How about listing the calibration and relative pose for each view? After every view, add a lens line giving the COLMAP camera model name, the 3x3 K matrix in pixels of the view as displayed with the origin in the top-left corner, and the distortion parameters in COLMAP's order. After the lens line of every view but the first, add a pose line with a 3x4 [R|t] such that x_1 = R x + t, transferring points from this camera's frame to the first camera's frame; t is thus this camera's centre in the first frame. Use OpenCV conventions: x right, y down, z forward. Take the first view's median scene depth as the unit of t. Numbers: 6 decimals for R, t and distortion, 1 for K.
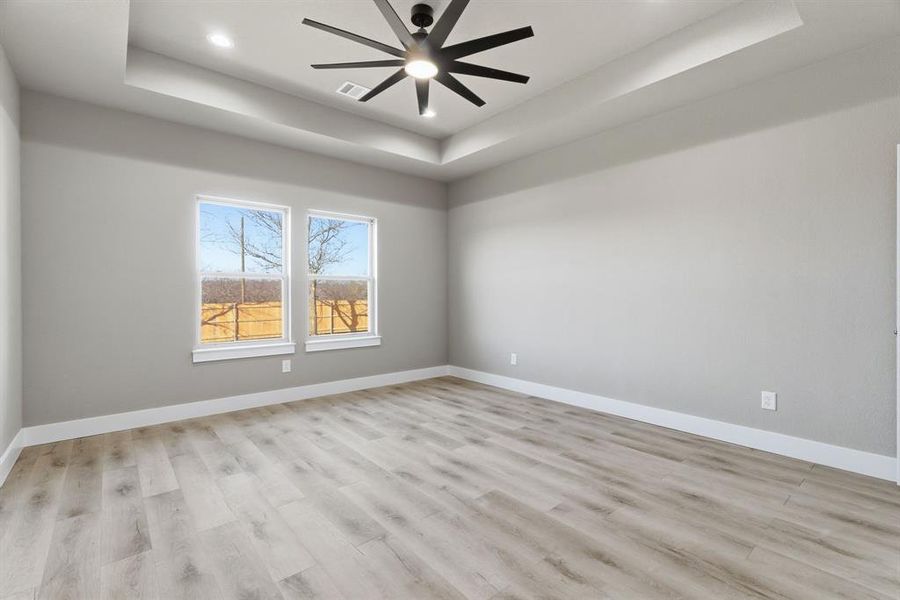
lens RADIAL K [[405.3, 0, 456.2], [0, 405.3, 297.7], [0, 0, 1]] dist [-0.004880, 0.003267]
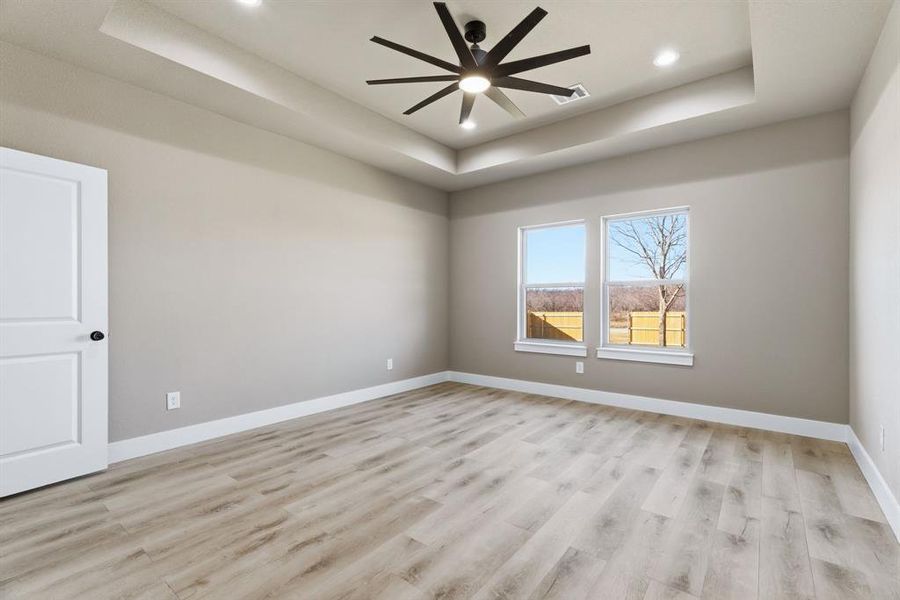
lens RADIAL K [[405.3, 0, 453.3], [0, 405.3, 301.8], [0, 0, 1]] dist [-0.004880, 0.003267]
pose [[0.200470, 0.003368, -0.979694, 0.783873], [-0.010548, 0.999944, 0.001279, -0.004372], [0.979643, 0.010078, 0.200494, 0.625311]]
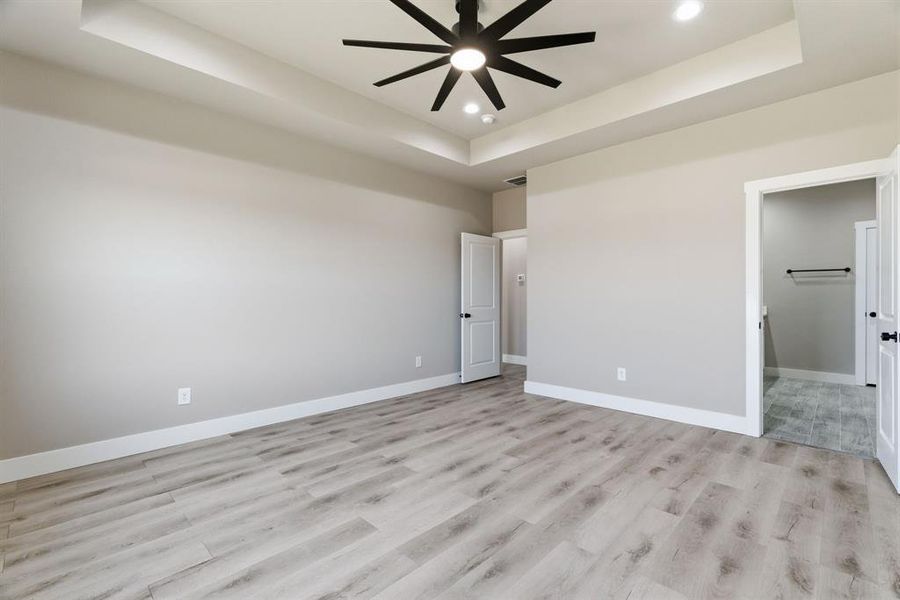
lens RADIAL K [[405.3, 0, 450.3], [0, 405.3, 302.7], [0, 0, 1]] dist [-0.004880, 0.003267]
pose [[-0.085903, -0.009053, 0.996262, -0.861710], [0.012431, 0.999871, 0.010157, -0.005884], [-0.996226, 0.013258, -0.085780, 0.950661]]
